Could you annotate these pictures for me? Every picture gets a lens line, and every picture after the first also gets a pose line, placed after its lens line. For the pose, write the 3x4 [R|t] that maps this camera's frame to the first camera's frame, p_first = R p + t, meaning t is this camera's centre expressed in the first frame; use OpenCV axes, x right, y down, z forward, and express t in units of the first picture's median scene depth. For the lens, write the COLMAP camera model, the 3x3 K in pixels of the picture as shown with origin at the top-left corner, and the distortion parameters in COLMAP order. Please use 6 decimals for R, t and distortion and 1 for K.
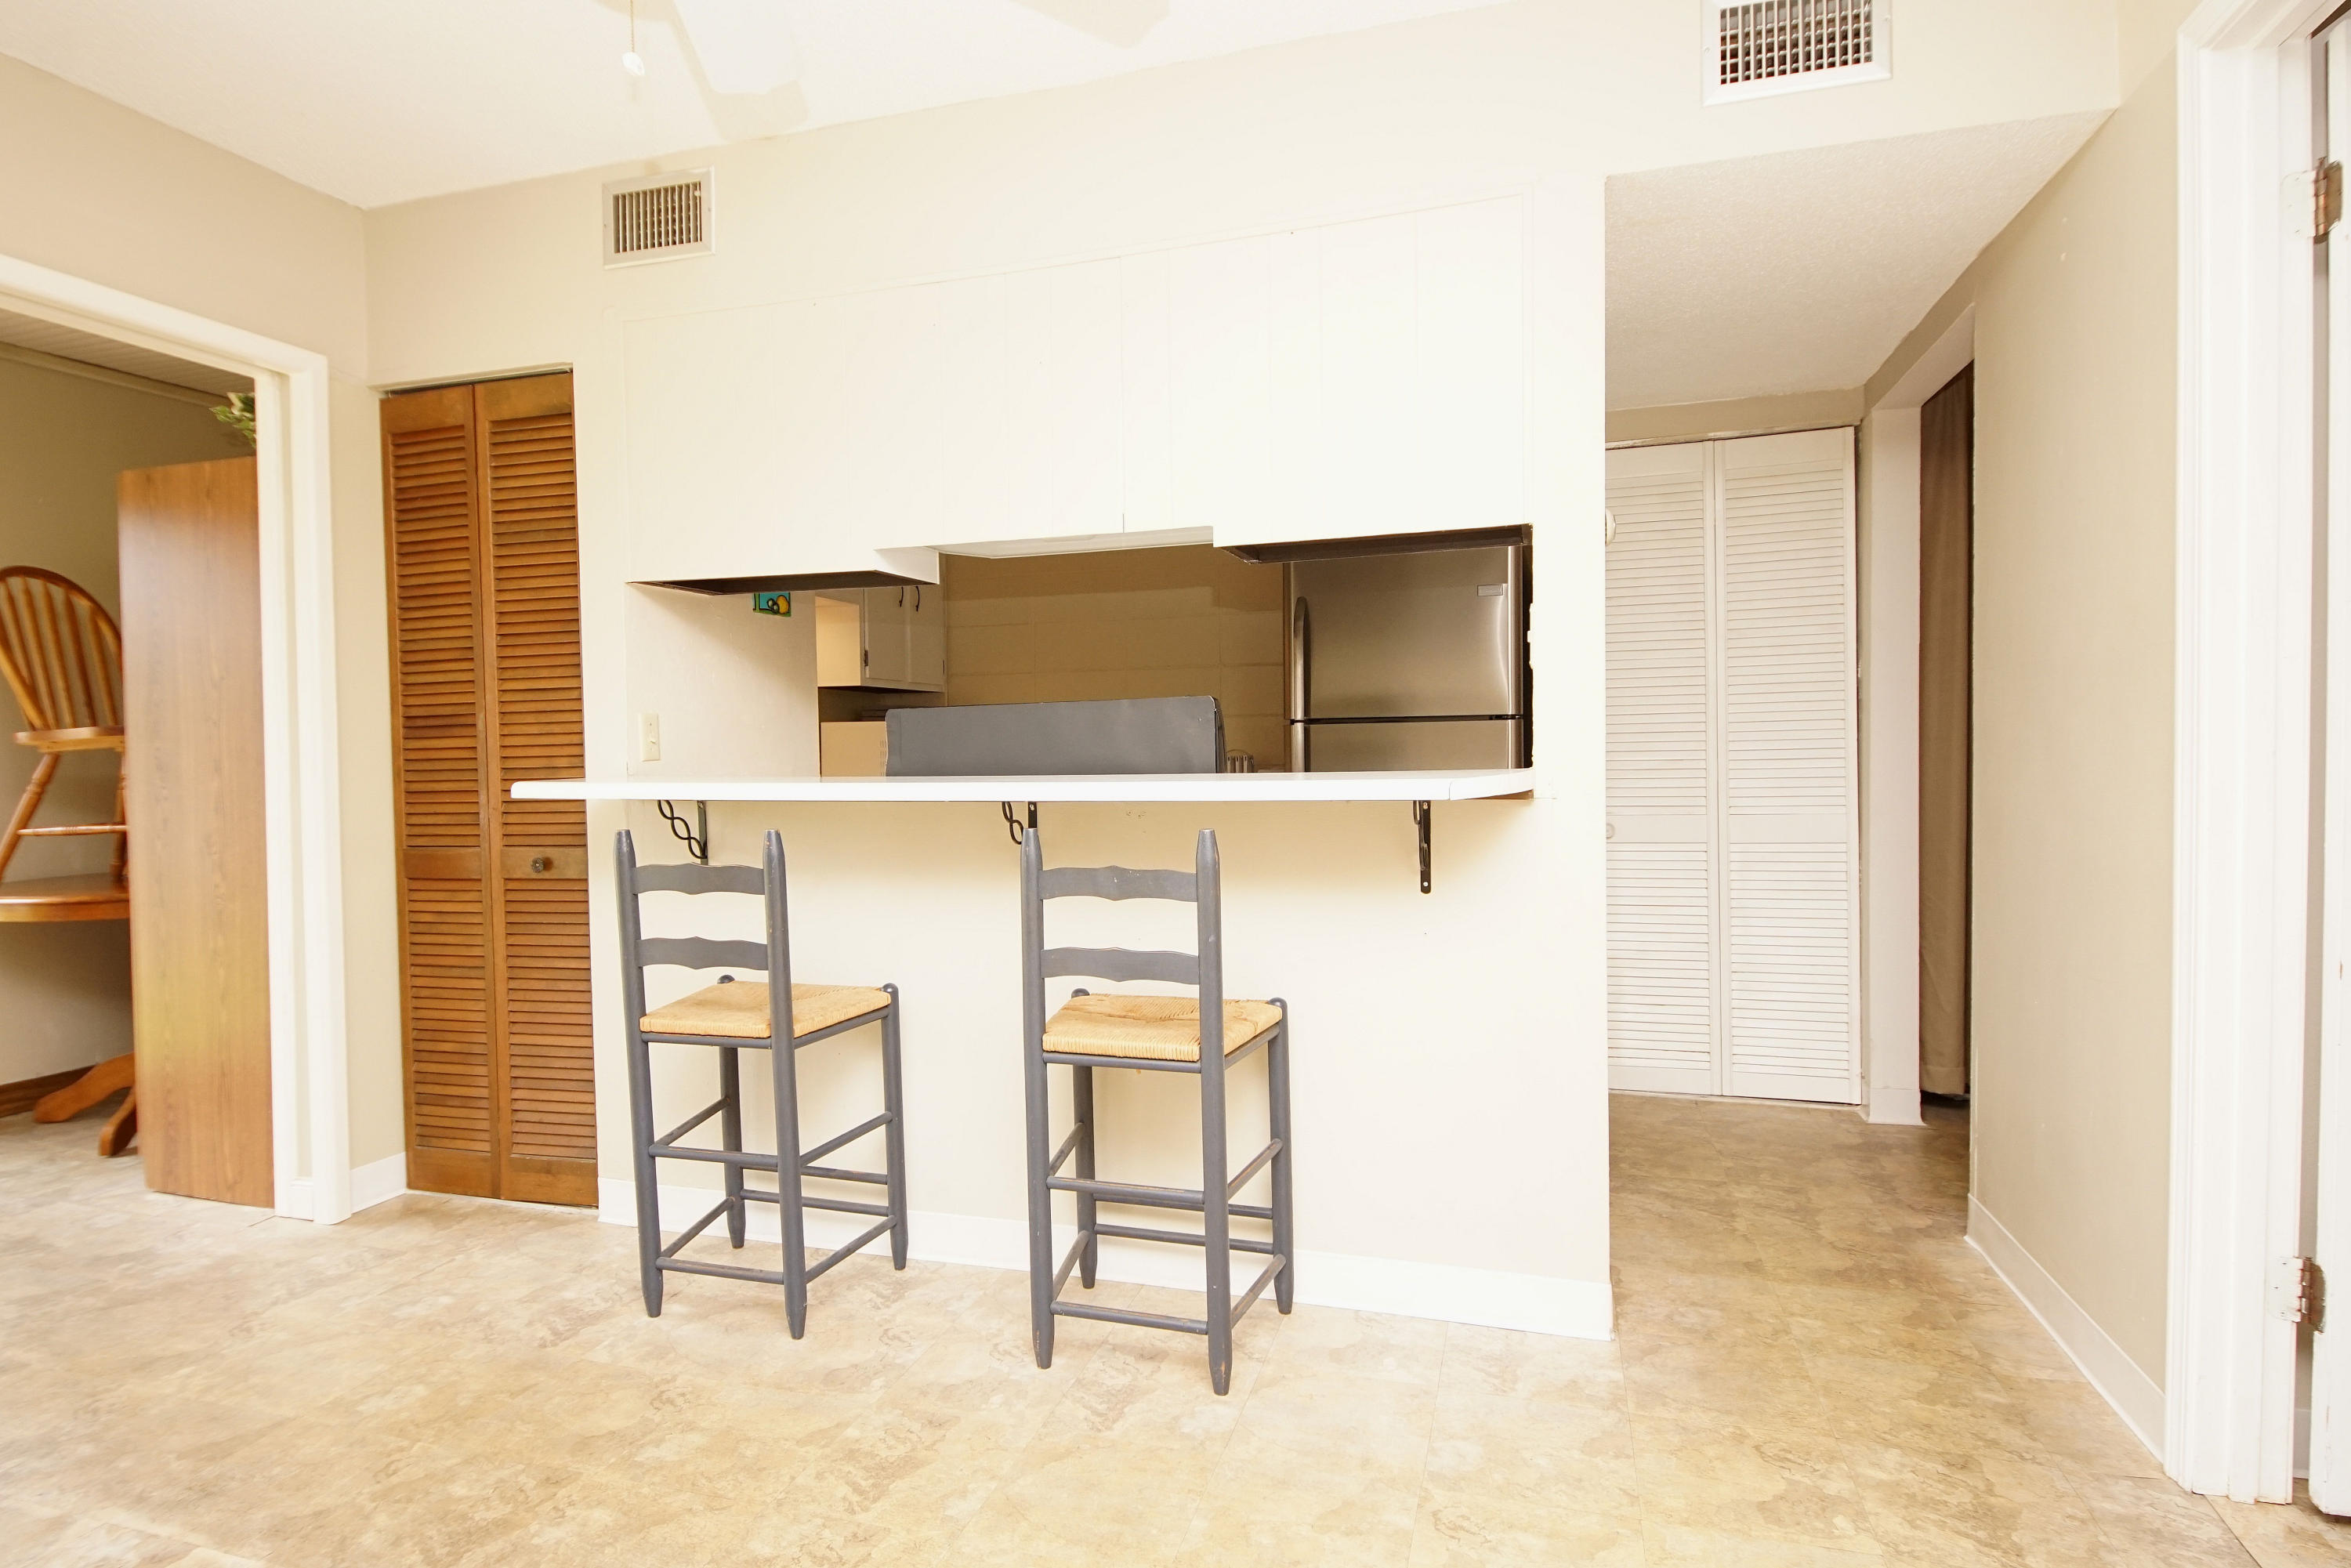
lens RADIAL K [[1258.5, 0, 1140.0], [0, 1258.5, 786.0], [0, 0, 1]] dist [0.033550, -0.031631]
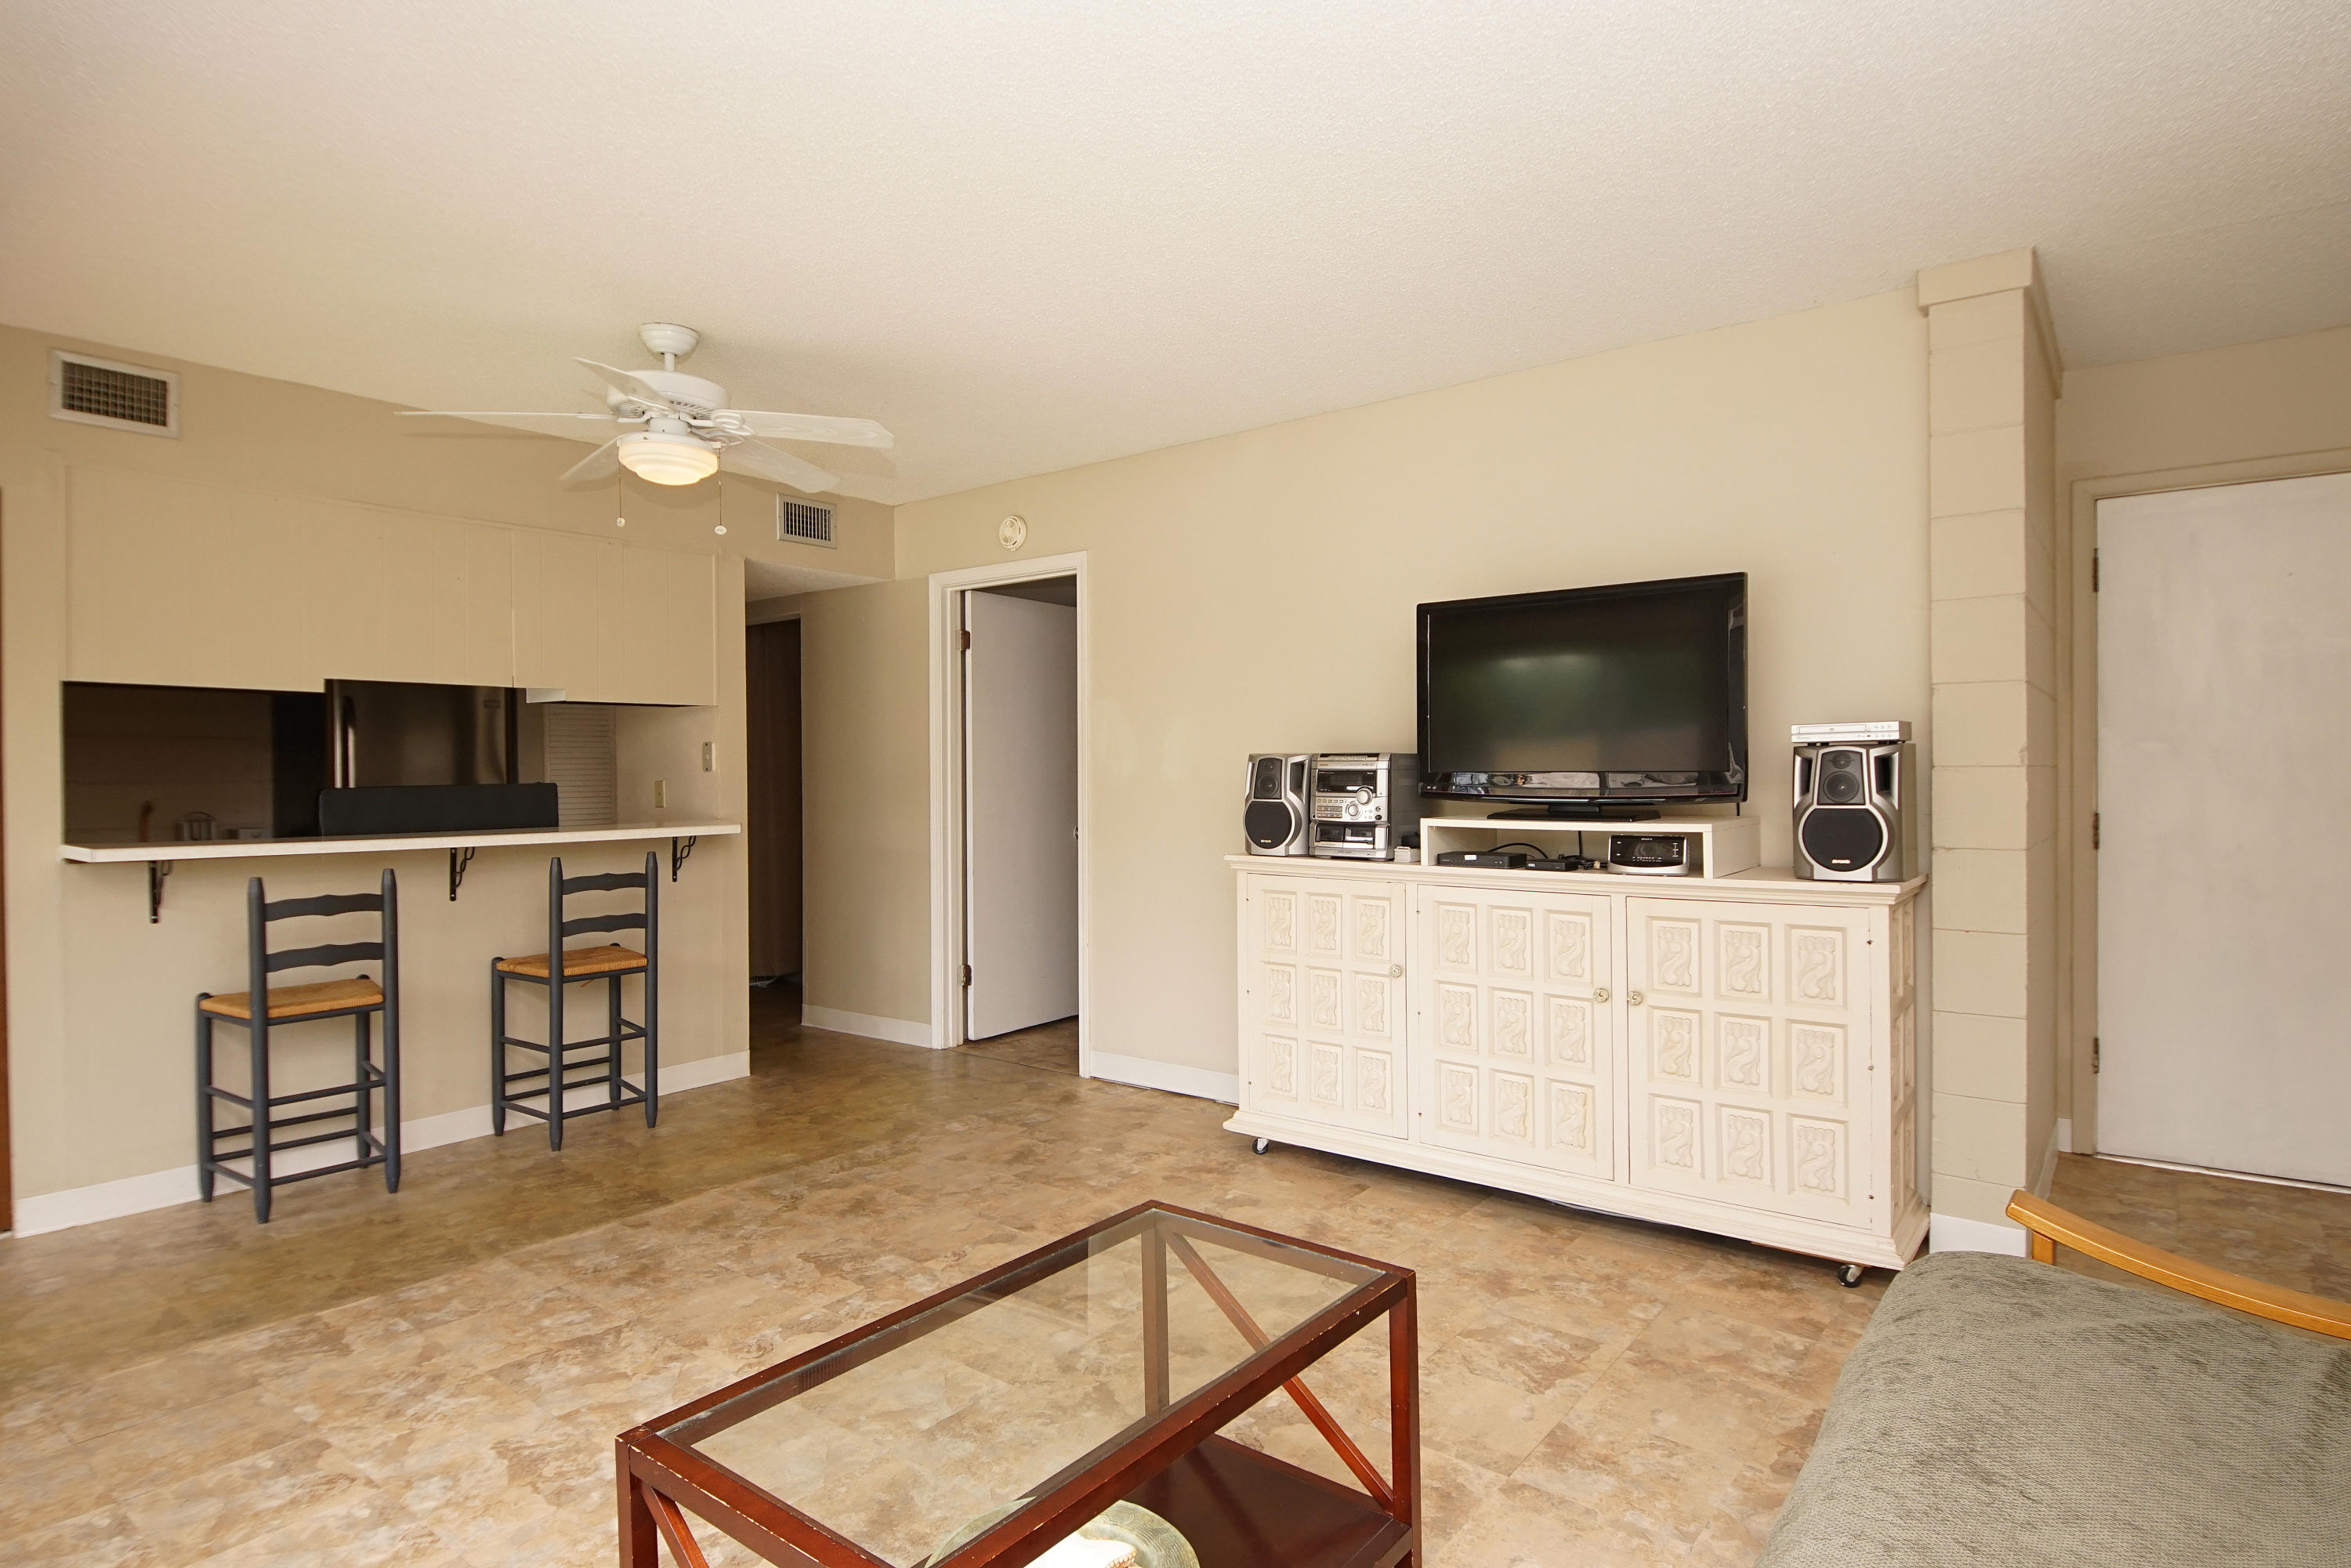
lens RADIAL K [[1258.5, 0, 1160.7], [0, 1258.5, 772.1], [0, 0, 1]] dist [0.033550, -0.031631]
pose [[0.356507, 0.011441, 0.934223, -1.168366], [0.032147, 0.999183, -0.024504, -0.013342], [-0.933739, 0.038769, 0.355848, -0.388747]]
